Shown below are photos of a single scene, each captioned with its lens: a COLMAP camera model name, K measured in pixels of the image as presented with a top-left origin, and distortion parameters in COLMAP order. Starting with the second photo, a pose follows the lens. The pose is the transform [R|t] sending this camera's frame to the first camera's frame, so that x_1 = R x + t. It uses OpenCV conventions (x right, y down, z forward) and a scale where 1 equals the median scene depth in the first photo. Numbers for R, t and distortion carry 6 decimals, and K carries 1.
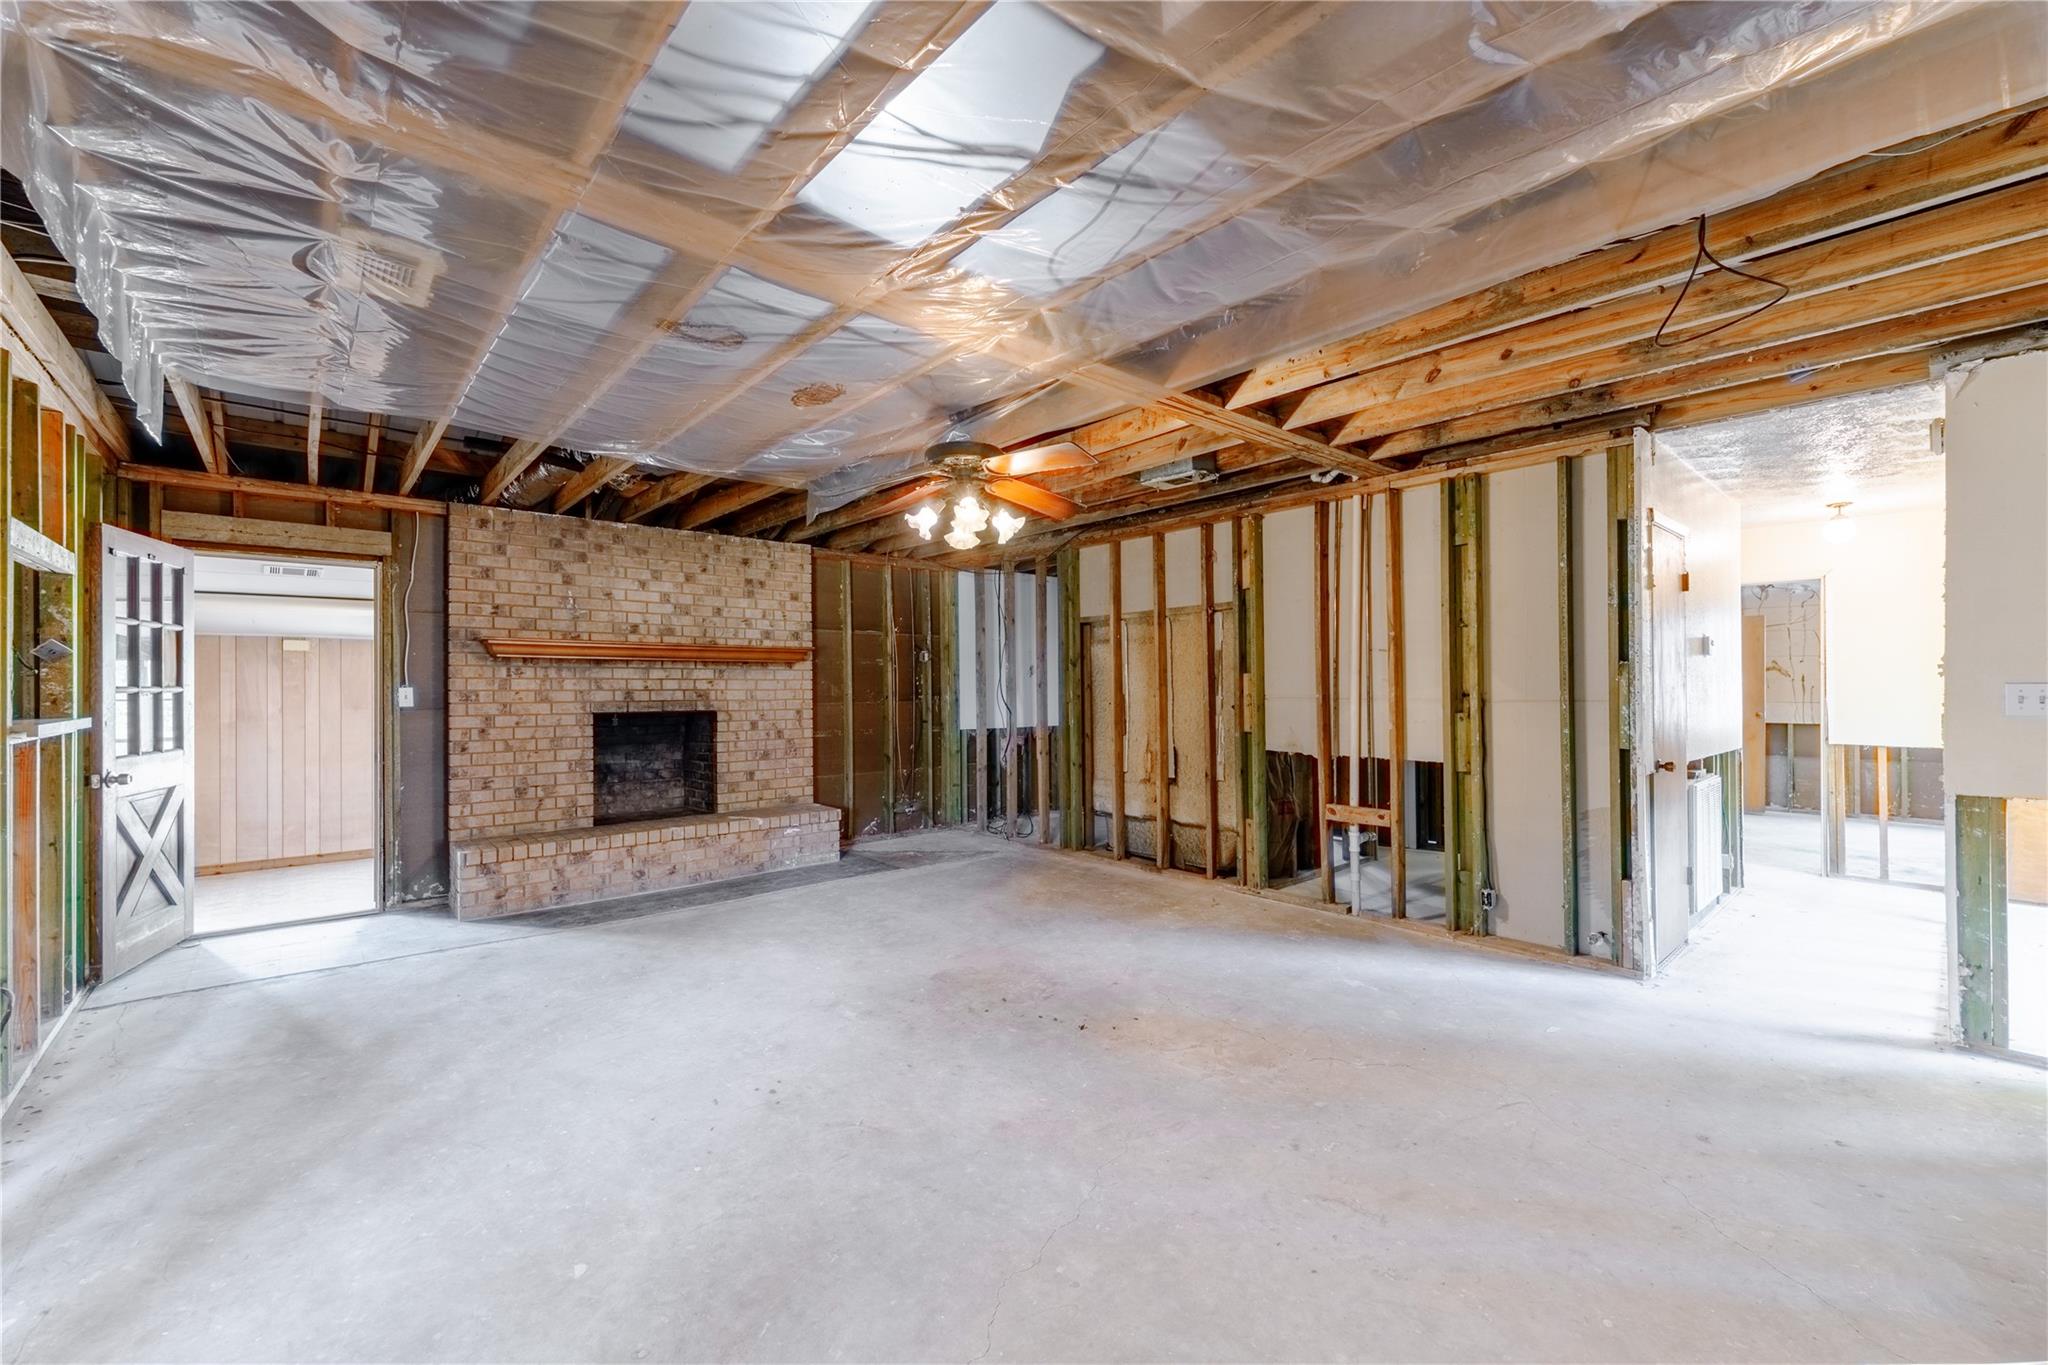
lens RADIAL K [[817.8, 0, 1027.0], [0, 817.8, 684.7], [0, 0, 1]] dist [0.002038, 0.000069]
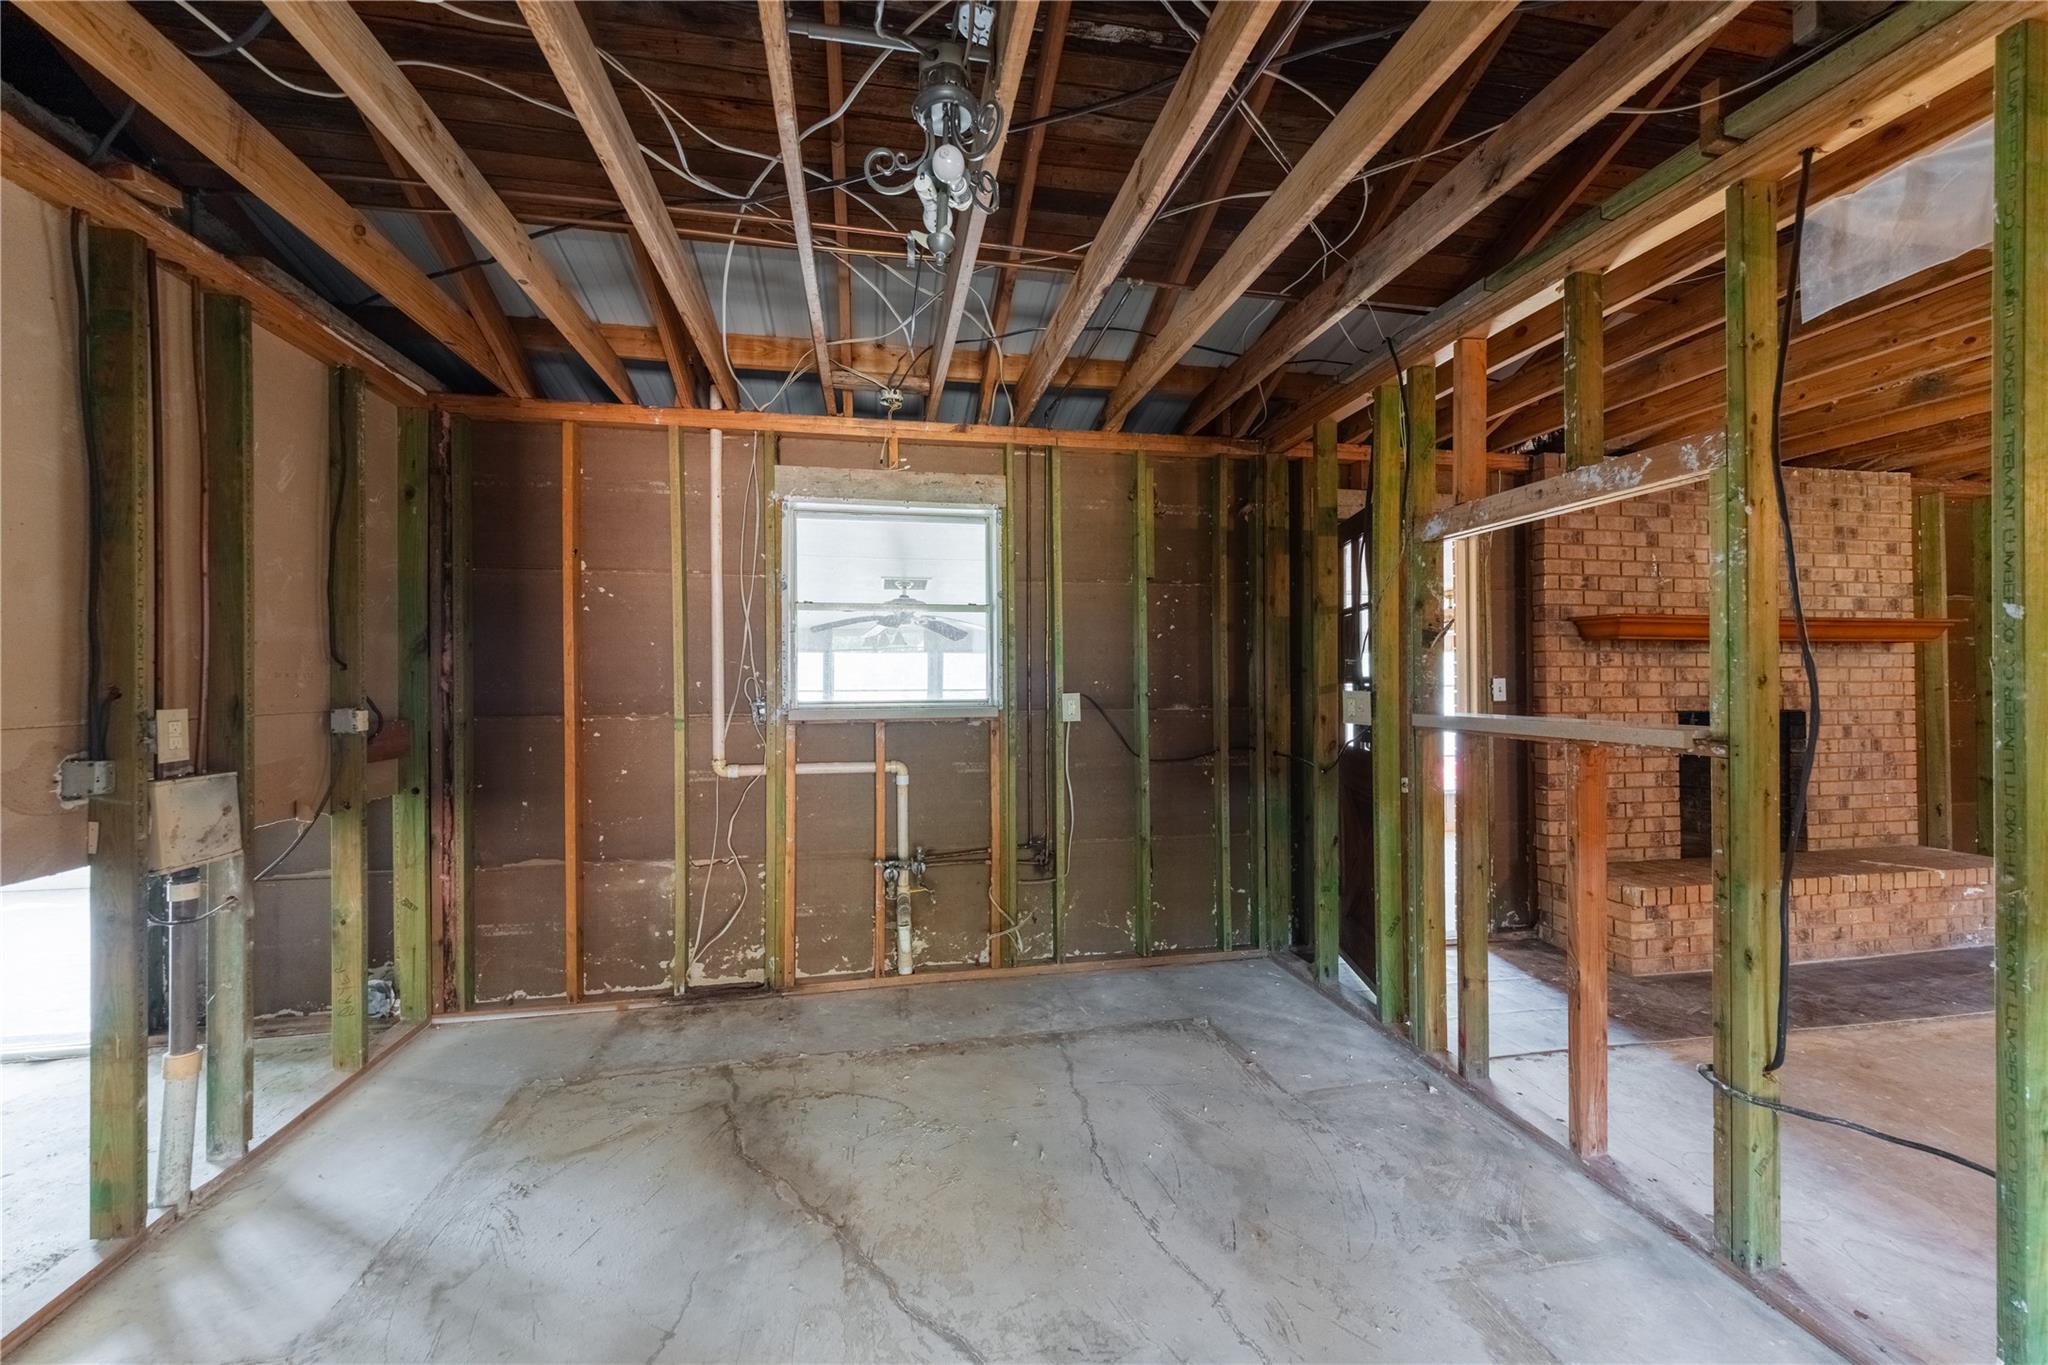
lens RADIAL K [[820.7, 0, 1023.7], [0, 820.7, 676.4], [0, 0, 1]] dist [-0.000165, -0.000050]
pose [[0.855841, 0.000461, -0.517238, -0.593266], [0.000838, 0.999997, 0.002277, -0.000544], [0.517238, -0.002382, 0.855839, 0.017132]]
